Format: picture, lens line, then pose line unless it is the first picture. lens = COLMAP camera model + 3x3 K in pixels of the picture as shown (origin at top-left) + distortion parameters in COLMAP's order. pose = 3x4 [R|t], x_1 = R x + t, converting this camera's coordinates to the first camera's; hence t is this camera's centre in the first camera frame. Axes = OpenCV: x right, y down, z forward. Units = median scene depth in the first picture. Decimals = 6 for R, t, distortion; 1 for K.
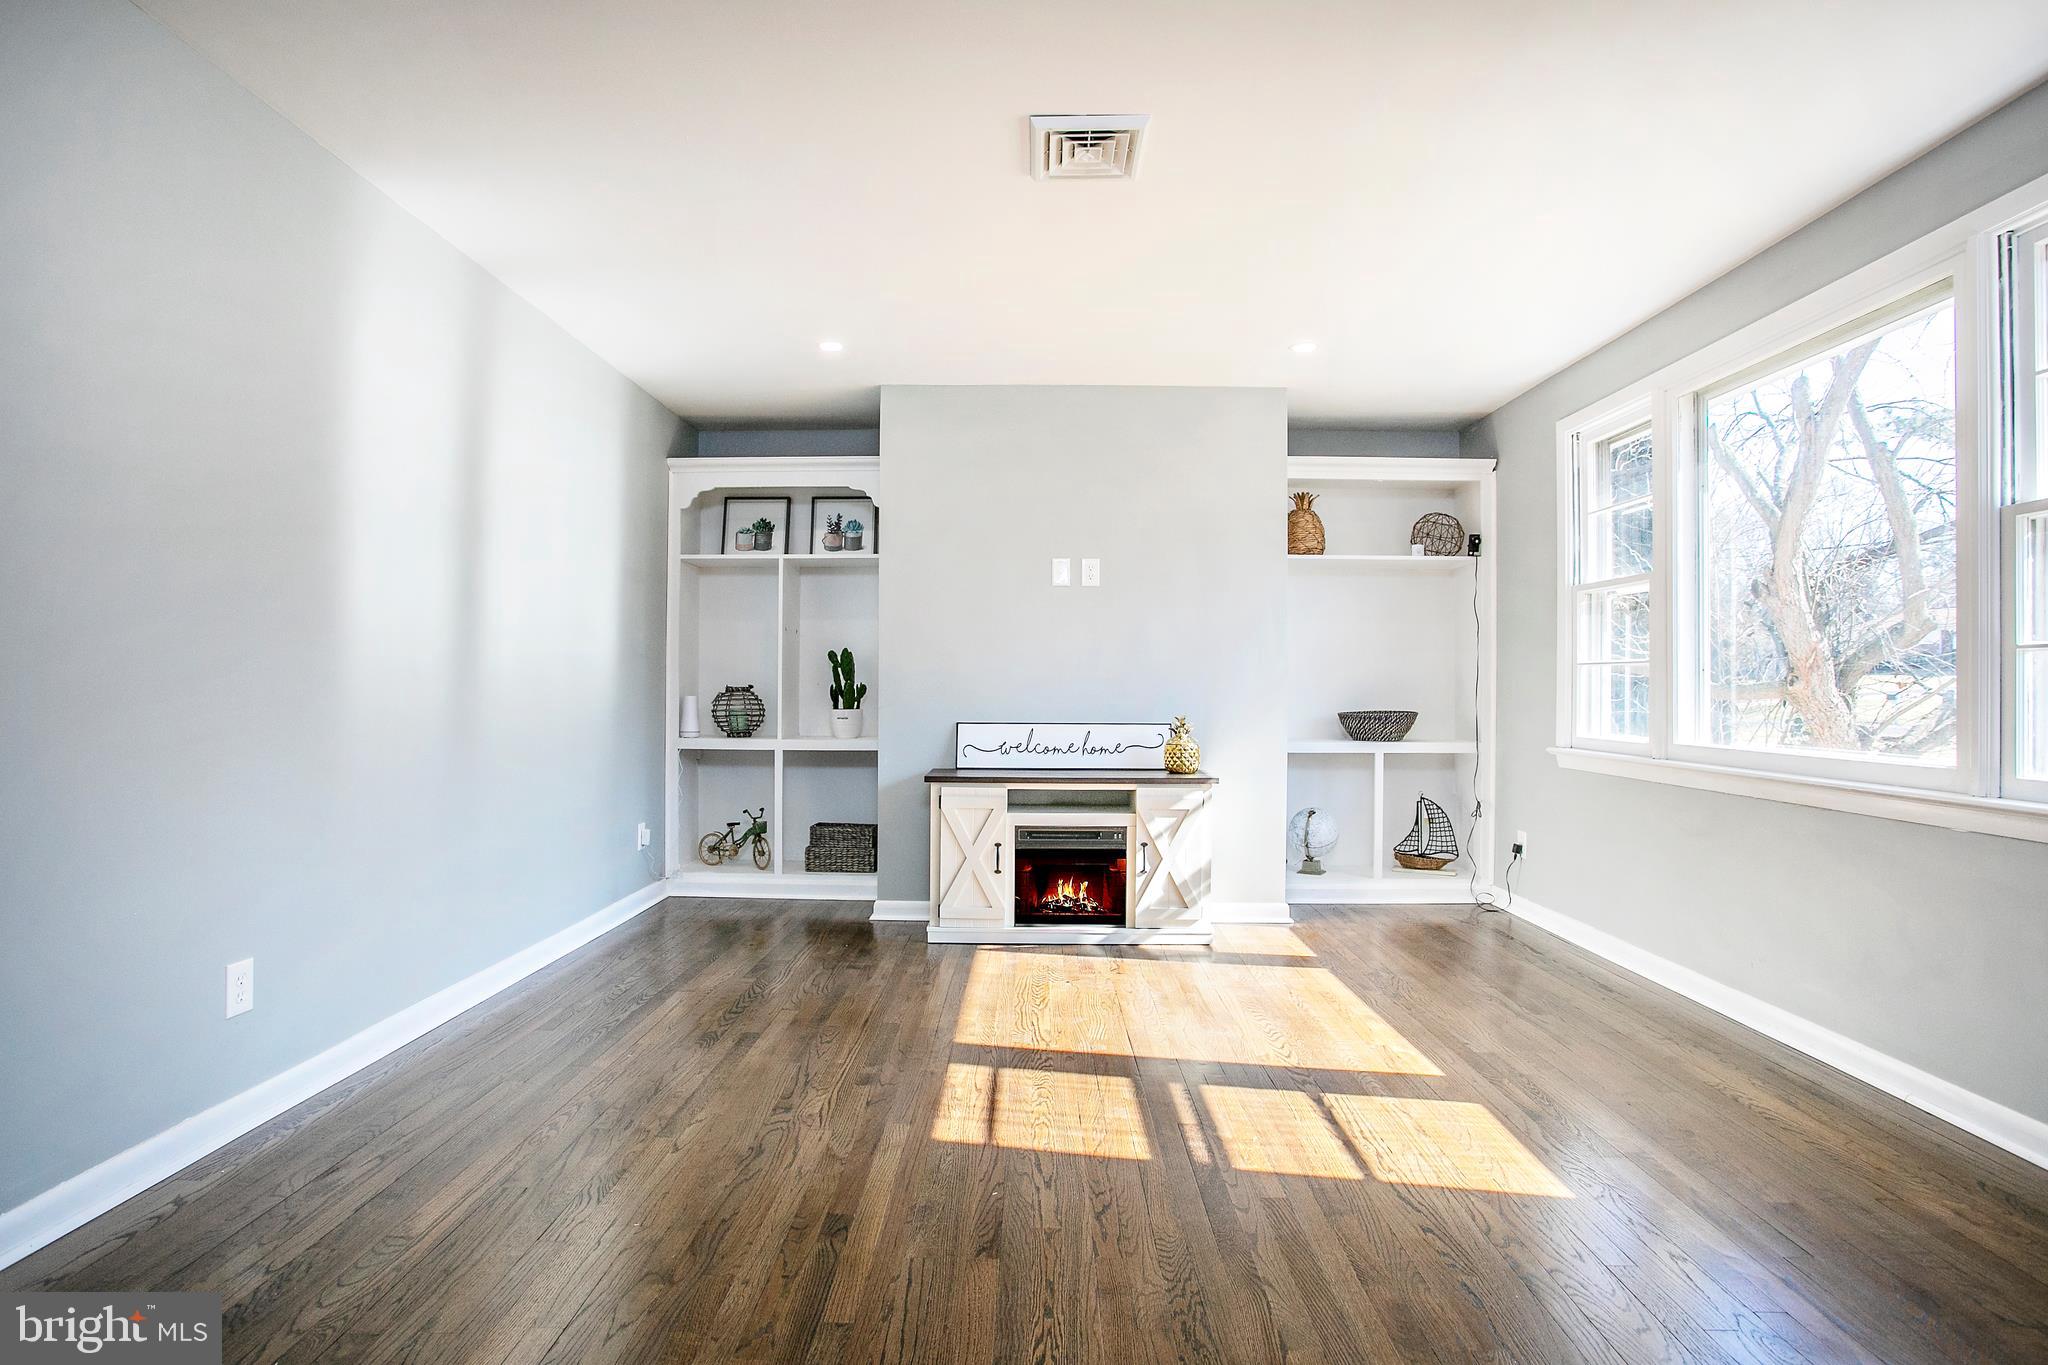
lens RADIAL K [[1019.5, 0, 1024.0], [0, 1019.5, 682.5], [0, 0, 1]] dist [-0.086148, 0.045909]
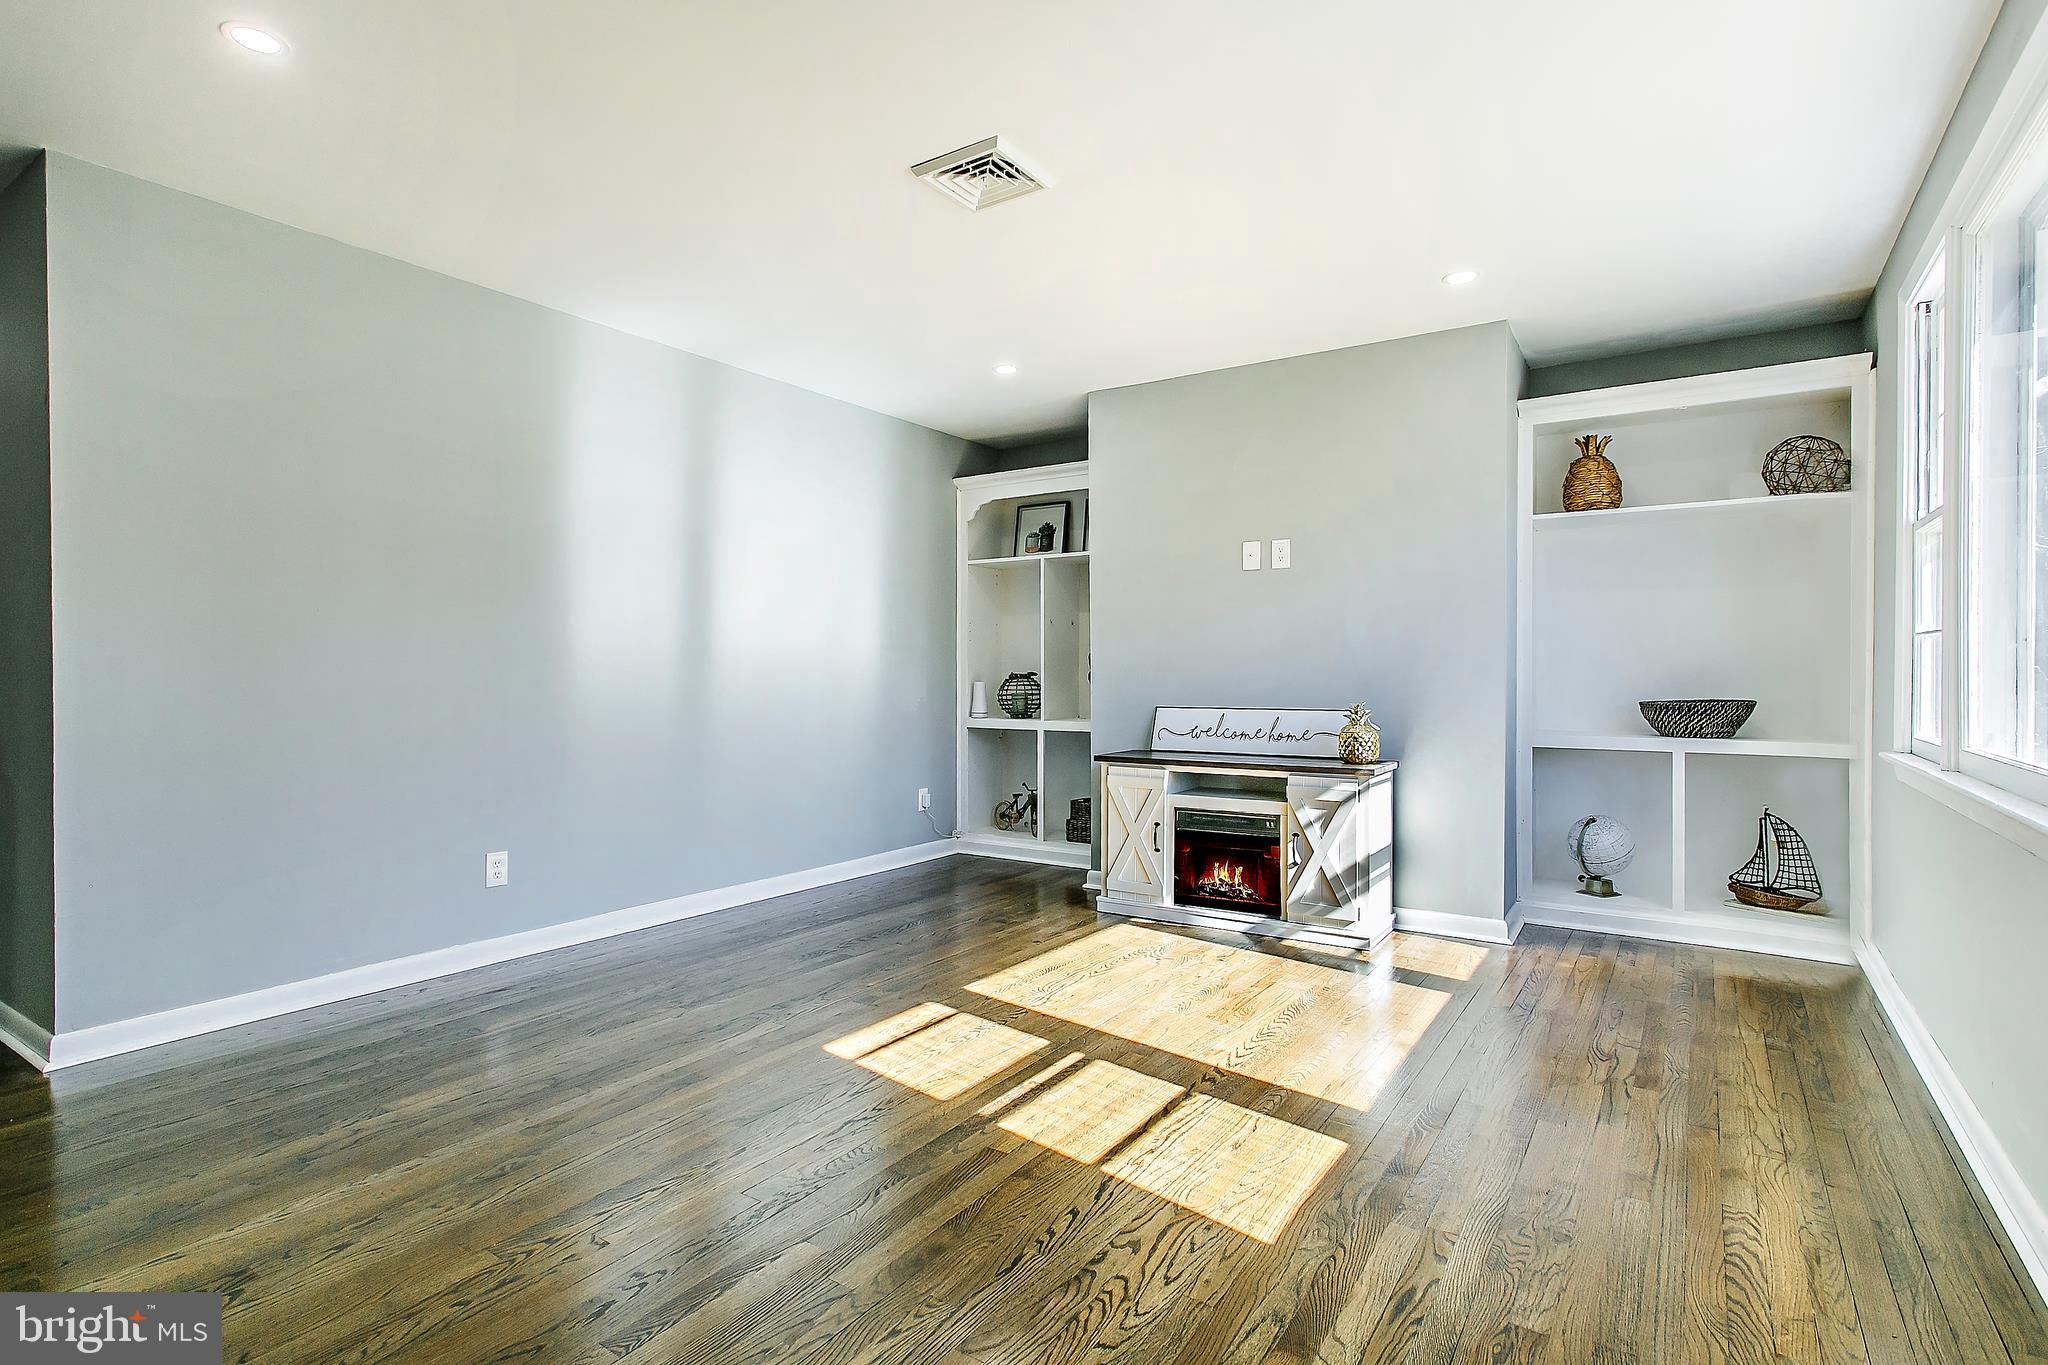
lens RADIAL K [[1010.0, 0, 1024.0], [0, 1010.0, 682.5], [0, 0, 1]] dist [-0.021768, 0.044273]
pose [[0.841184, -0.001371, -0.540747, 0.383397], [0.008267, 0.999913, 0.010325, 0.002793], [0.540685, -0.013156, 0.841122, 0.055976]]
